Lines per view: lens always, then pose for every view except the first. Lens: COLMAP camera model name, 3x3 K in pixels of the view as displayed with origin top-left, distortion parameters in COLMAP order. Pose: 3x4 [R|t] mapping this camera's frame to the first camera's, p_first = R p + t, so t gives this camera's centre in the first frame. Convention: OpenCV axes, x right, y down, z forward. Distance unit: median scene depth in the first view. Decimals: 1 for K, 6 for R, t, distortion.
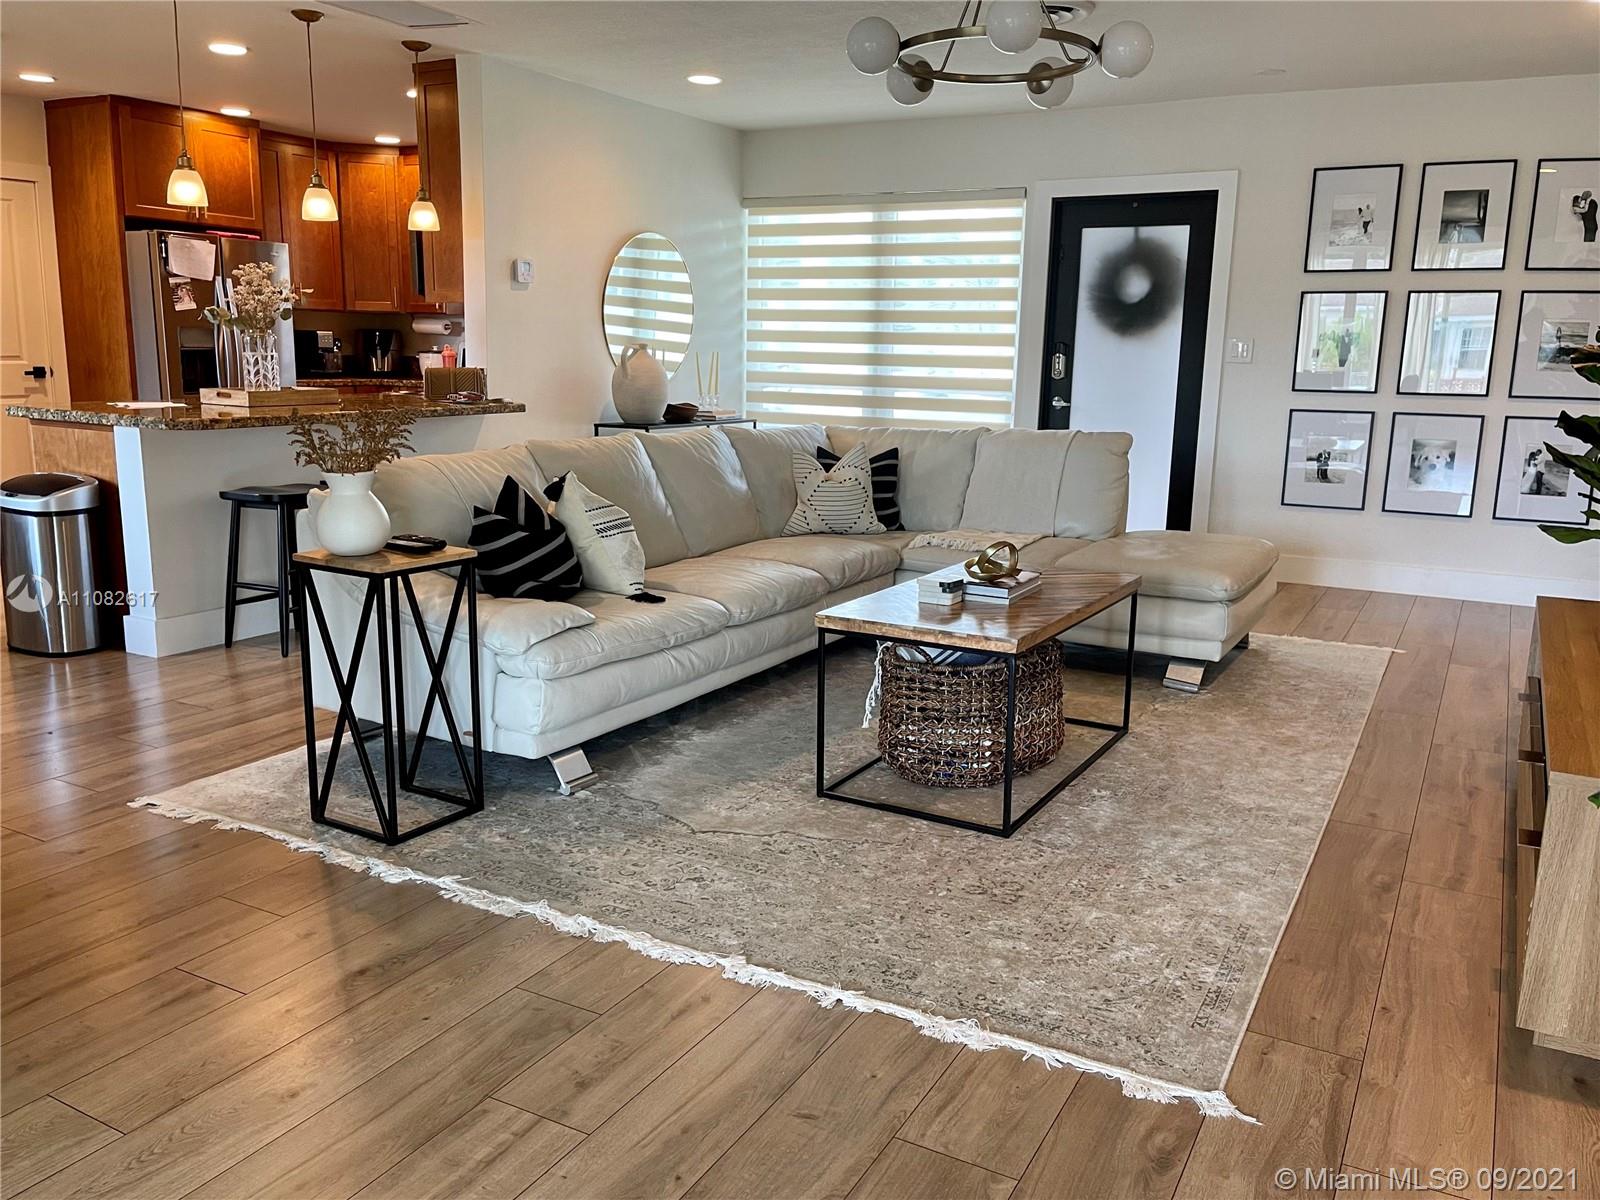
lens RADIAL K [[1275.9, 0, 799.4], [0, 1275.9, 607.0], [0, 0, 1]] dist [-0.004235, -0.007694]
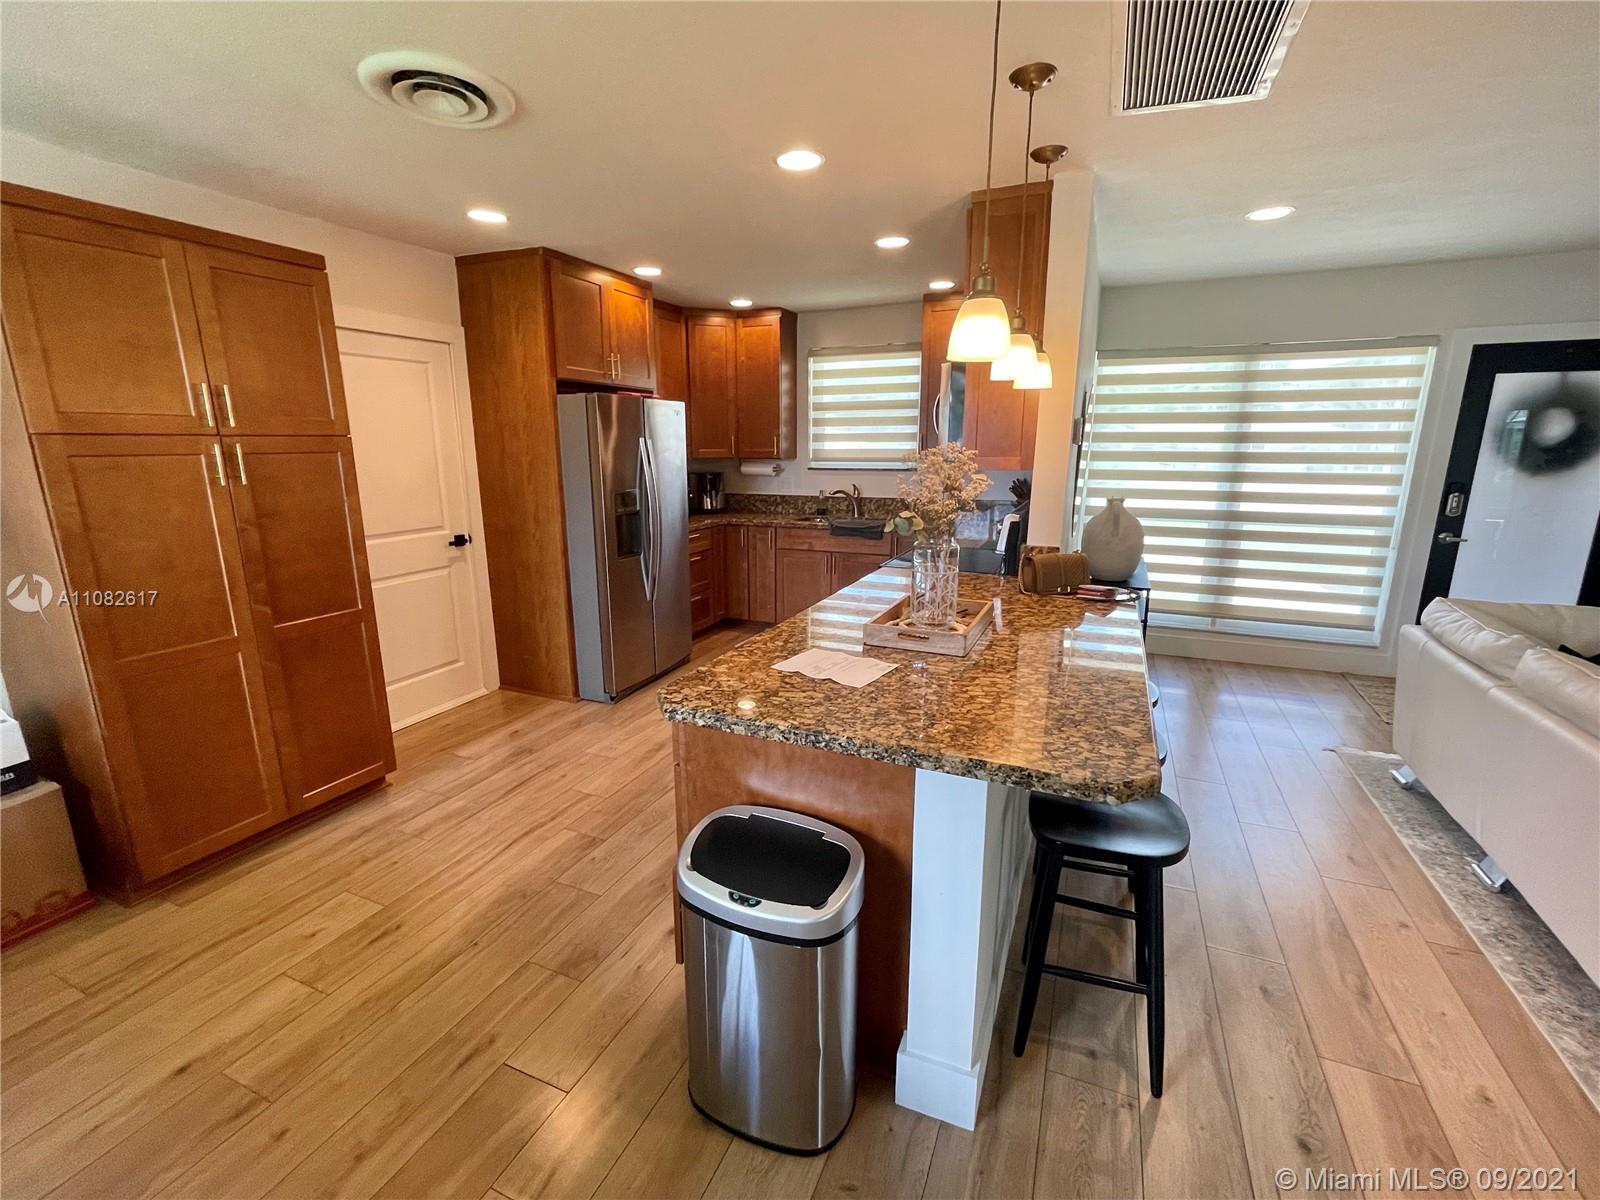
lens RADIAL K [[710.9, 0, 793.0], [0, 710.9, 612.1], [0, 0, 1]] dist [-0.003001, -0.000620]
pose [[0.996090, -0.045309, 0.075841, -0.394987], [0.042579, 0.998399, 0.037223, -0.142342], [-0.077406, -0.033848, 0.996425, 0.441597]]
